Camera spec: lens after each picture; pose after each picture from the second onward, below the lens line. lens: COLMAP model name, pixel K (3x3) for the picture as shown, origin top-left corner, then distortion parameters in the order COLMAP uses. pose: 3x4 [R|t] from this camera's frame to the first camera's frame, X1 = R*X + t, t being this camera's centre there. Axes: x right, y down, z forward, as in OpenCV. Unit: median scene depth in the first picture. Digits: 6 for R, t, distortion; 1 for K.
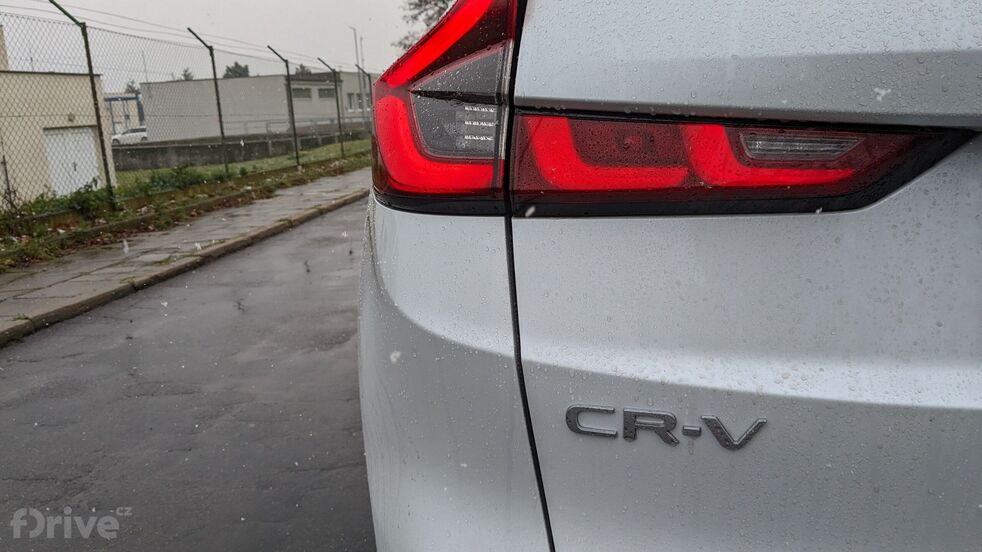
lens RADIAL K [[775.3, 0, 491.0], [0, 775.3, 276.0], [0, 0, 1]] dist [0.003532, -0.001110]
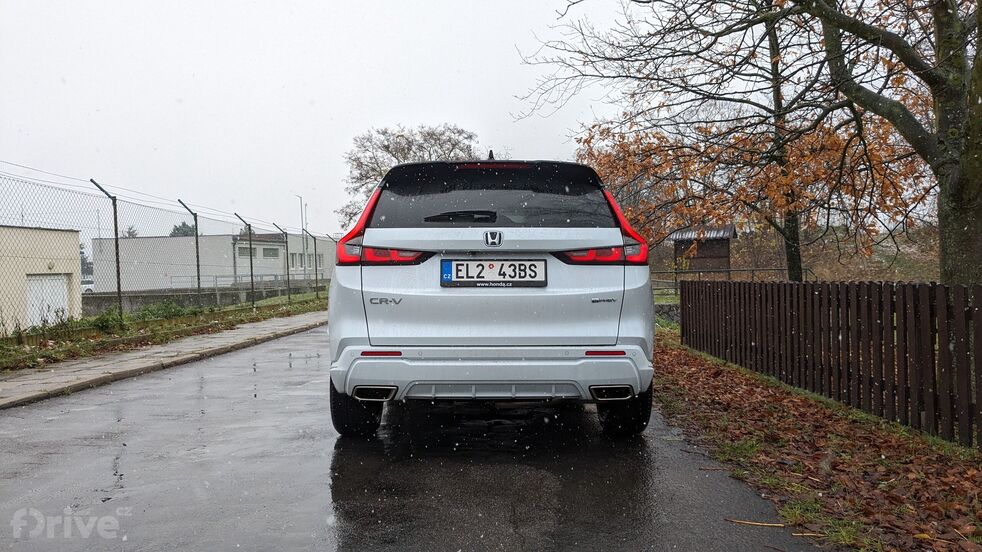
lens RADIAL K [[775.3, 0, 491.0], [0, 775.3, 276.0], [0, 0, 1]] dist [0.003532, -0.001110]
pose [[0.996513, 0.024447, 0.079773, 0.042095], [-0.007373, 0.978171, -0.207671, 0.094830], [-0.083109, 0.206359, 0.974941, -0.372909]]
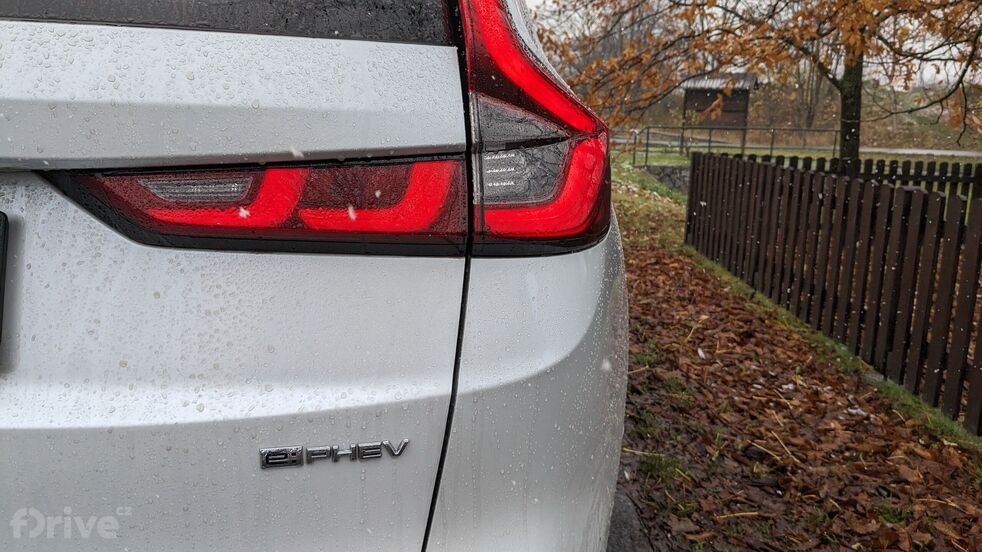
lens RADIAL K [[775.3, 0, 491.0], [0, 775.3, 276.0], [0, 0, 1]] dist [0.003532, -0.001110]
pose [[0.994577, 0.052608, 0.089718, 0.152542], [-0.052232, 0.998614, -0.006526, -0.004863], [-0.089937, 0.001805, 0.995946, -0.017507]]
